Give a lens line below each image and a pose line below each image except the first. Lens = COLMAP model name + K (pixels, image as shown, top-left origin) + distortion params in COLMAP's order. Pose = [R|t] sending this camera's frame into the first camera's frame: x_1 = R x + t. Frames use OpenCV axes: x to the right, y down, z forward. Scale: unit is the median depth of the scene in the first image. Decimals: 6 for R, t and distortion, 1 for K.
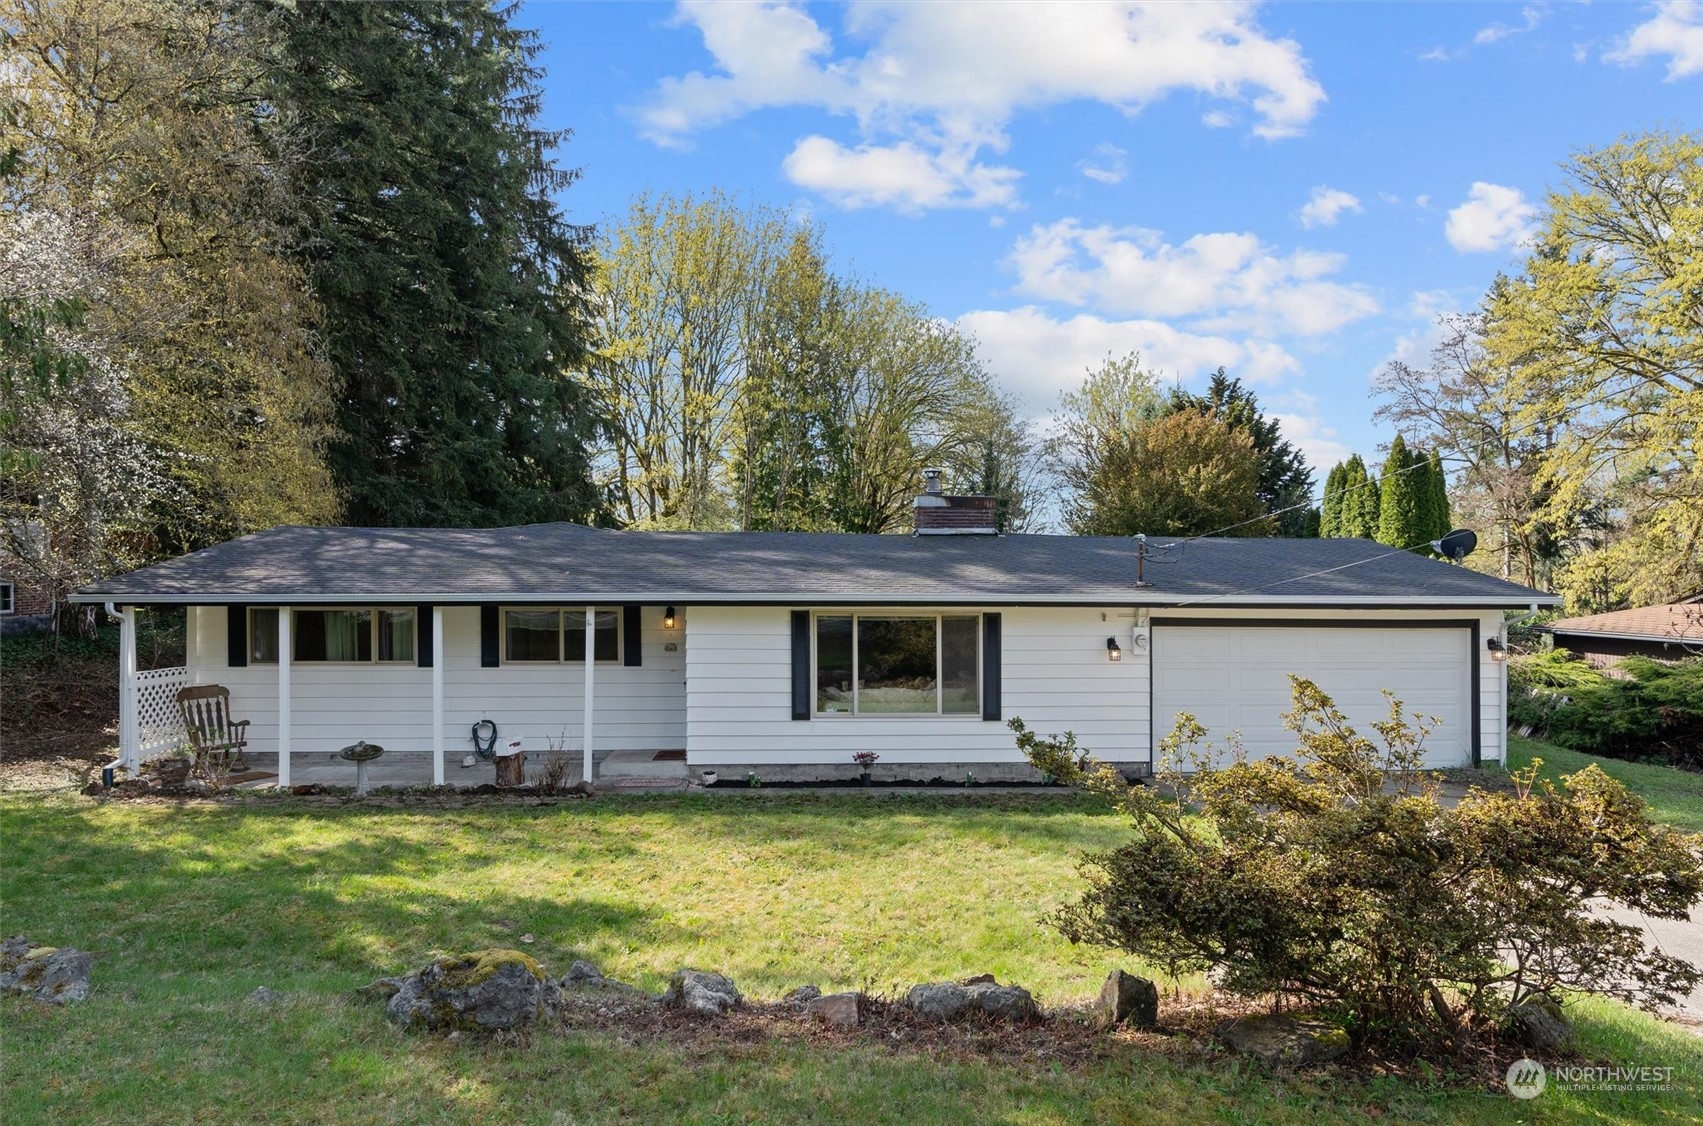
lens RADIAL K [[1036.4, 0, 859.7], [0, 1036.4, 569.7], [0, 0, 1]] dist [-0.006195, -0.003246]
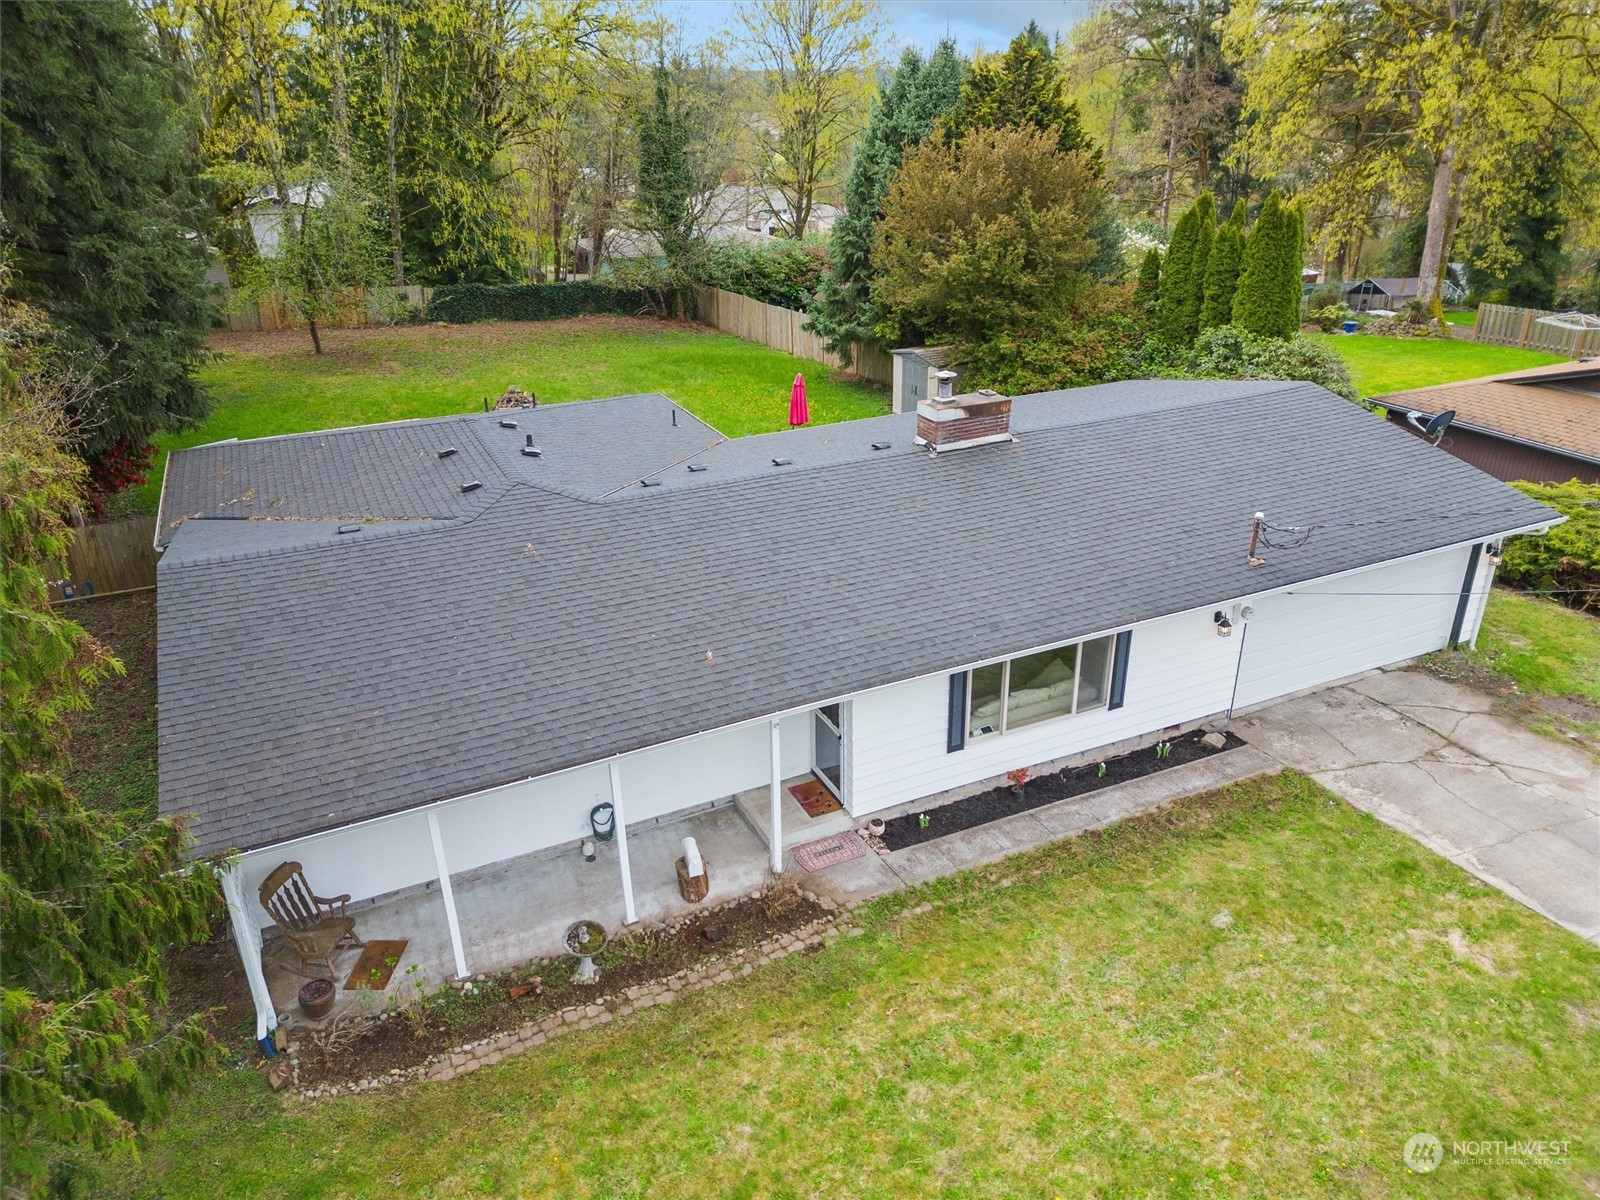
lens RADIAL K [[1140.4, 0, 783.9], [0, 1140.4, 613.4], [0, 0, 1]] dist [0.063616, -0.036012]
pose [[0.931978, -0.171548, 0.319356, -0.522321], [0.018280, 0.902064, 0.431216, -0.432588], [-0.362054, -0.396046, 0.843839, 0.203447]]
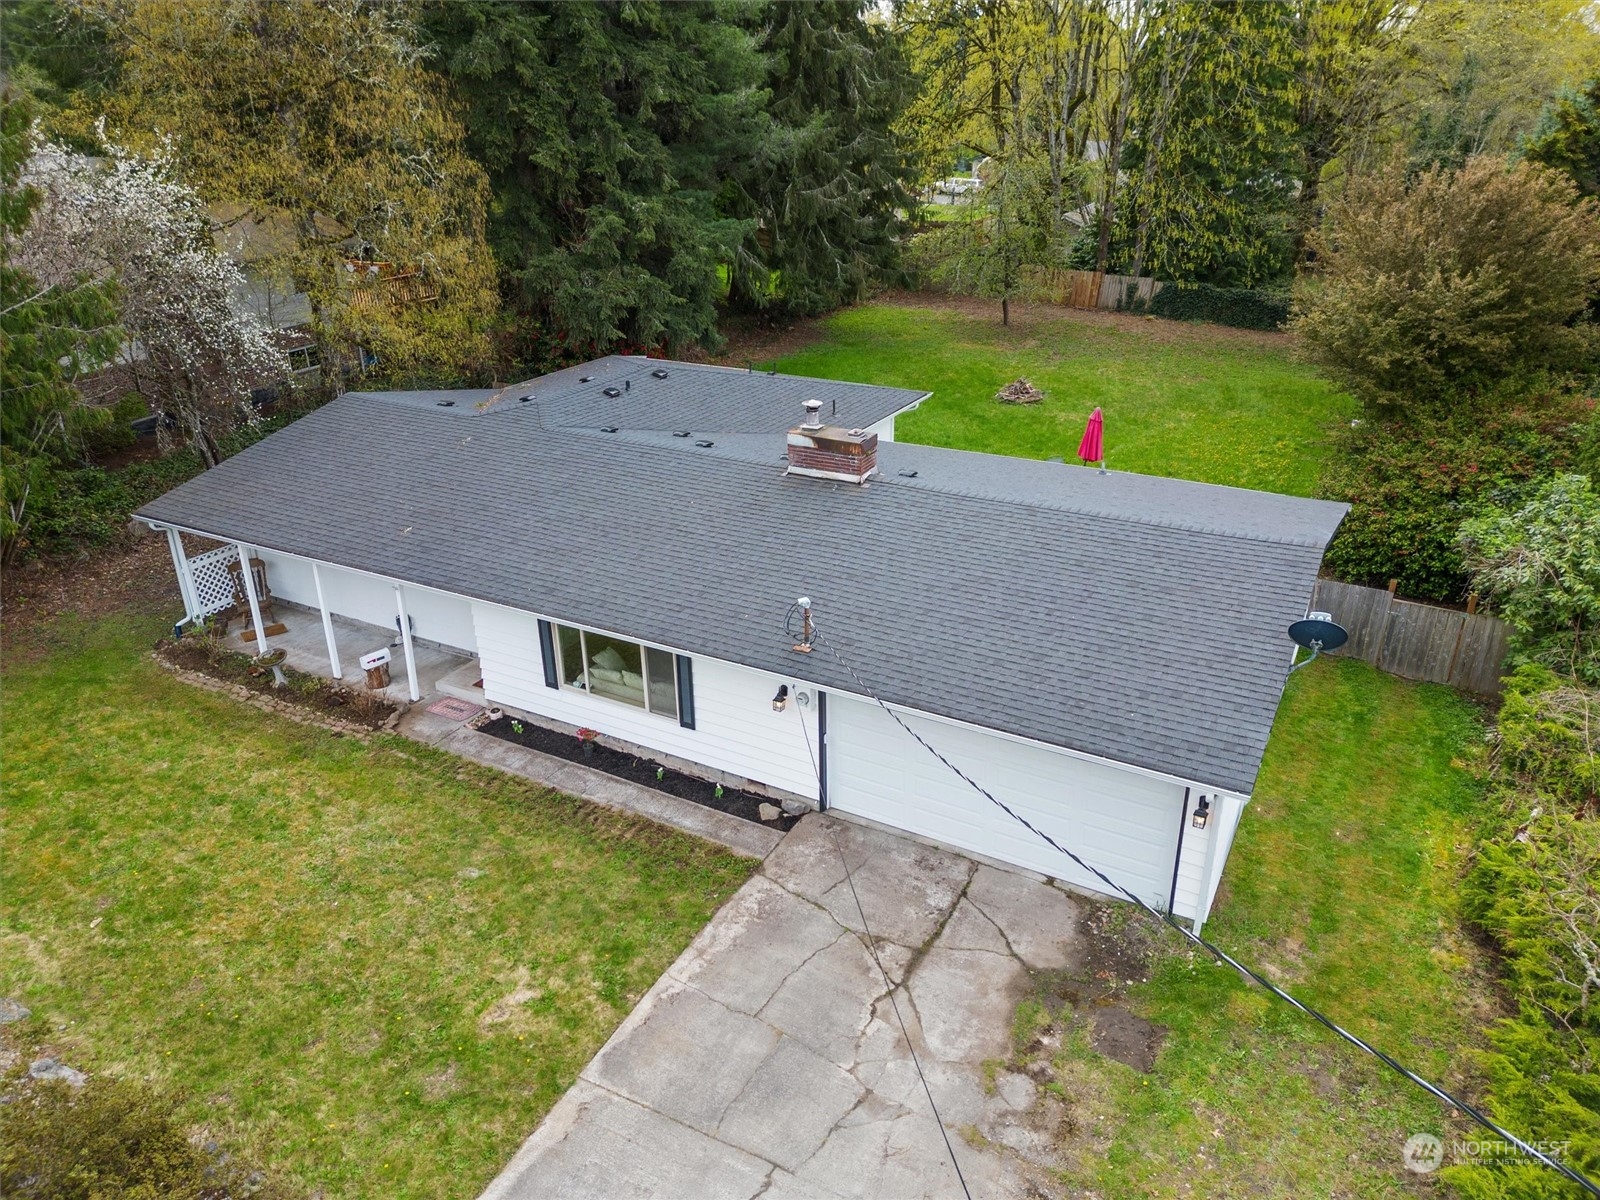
lens RADIAL K [[1140.4, 0, 798.0], [0, 1140.4, 594.9], [0, 0, 1]] dist [0.063616, -0.036012]
pose [[0.829278, 0.207453, -0.518904, 0.813473], [0.030532, 0.910338, 0.412739, -0.469100], [0.558002, -0.358118, 0.748589, 0.224888]]
